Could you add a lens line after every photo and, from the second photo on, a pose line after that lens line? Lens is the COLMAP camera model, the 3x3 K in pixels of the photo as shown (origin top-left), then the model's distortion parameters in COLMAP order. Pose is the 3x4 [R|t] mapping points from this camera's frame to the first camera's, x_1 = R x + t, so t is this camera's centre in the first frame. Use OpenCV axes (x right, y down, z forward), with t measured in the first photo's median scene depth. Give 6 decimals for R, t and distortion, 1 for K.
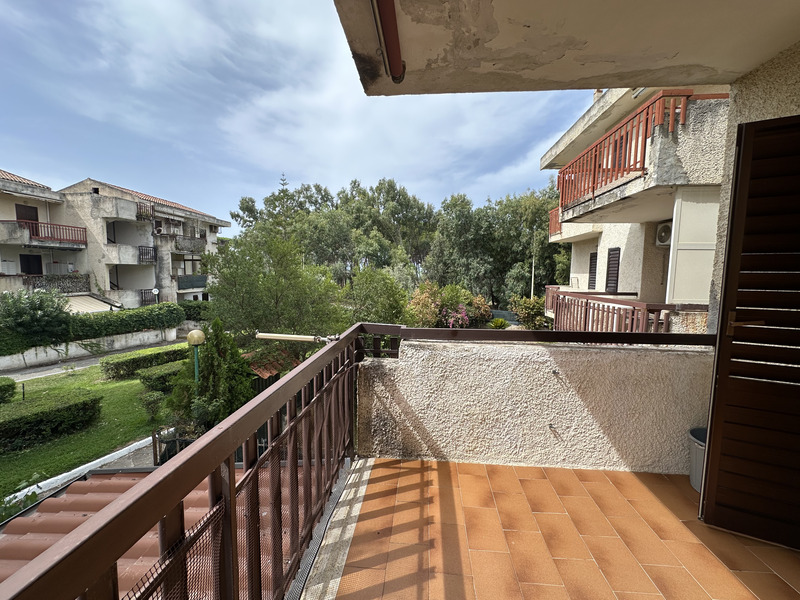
lens RADIAL K [[320.4, 0, 400.1], [0, 320.4, 300.3], [0, 0, 1]] dist [-0.002417, 0.000742]
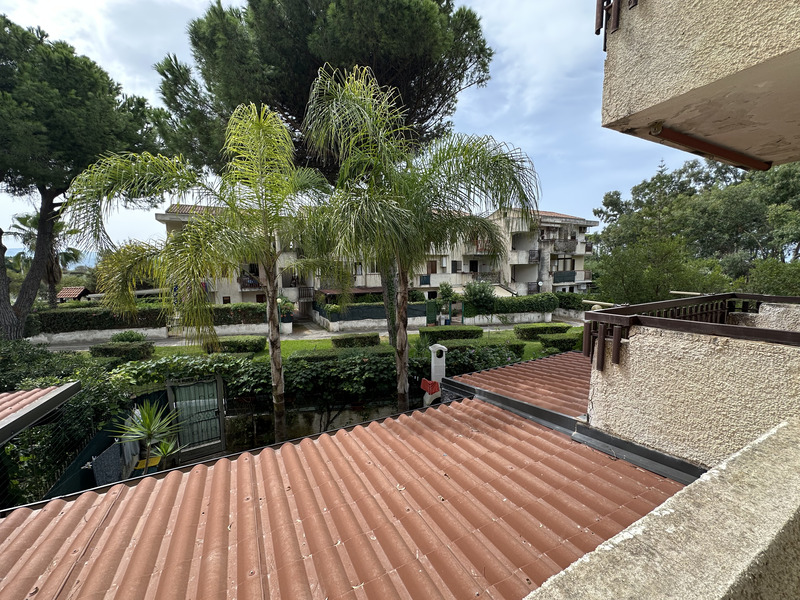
lens RADIAL K [[320.4, 0, 398.6], [0, 320.4, 299.7], [0, 0, 1]] dist [-0.002417, 0.000742]
pose [[0.535609, 0.059381, -0.842376, 0.042610], [-0.050131, 0.998001, 0.038476, 0.013941], [0.842977, 0.021621, 0.537515, -0.181218]]
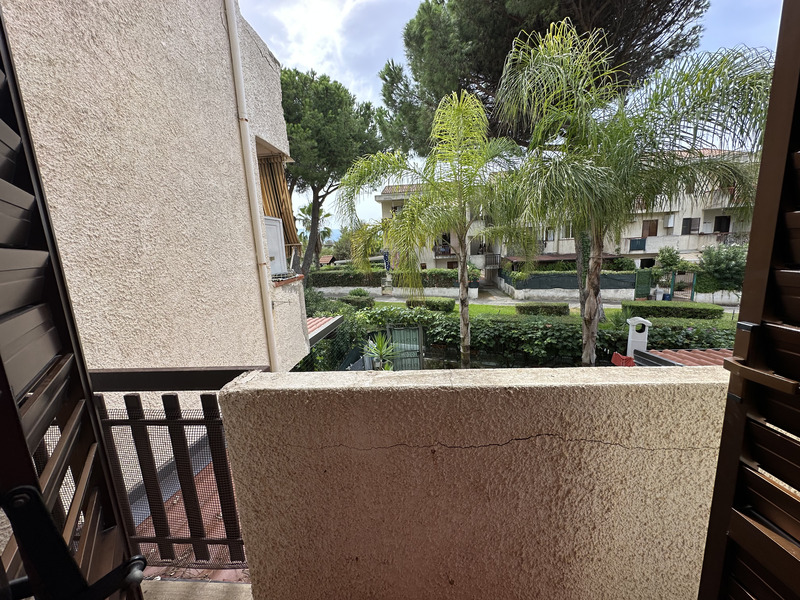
lens RADIAL K [[320.4, 0, 401.3], [0, 320.4, 303.0], [0, 0, 1]] dist [-0.002417, 0.000742]
pose [[0.008914, 0.171575, -0.985131, 0.073530], [-0.035998, 0.984586, 0.171154, 0.015884], [0.999312, 0.033937, 0.014953, -0.190004]]
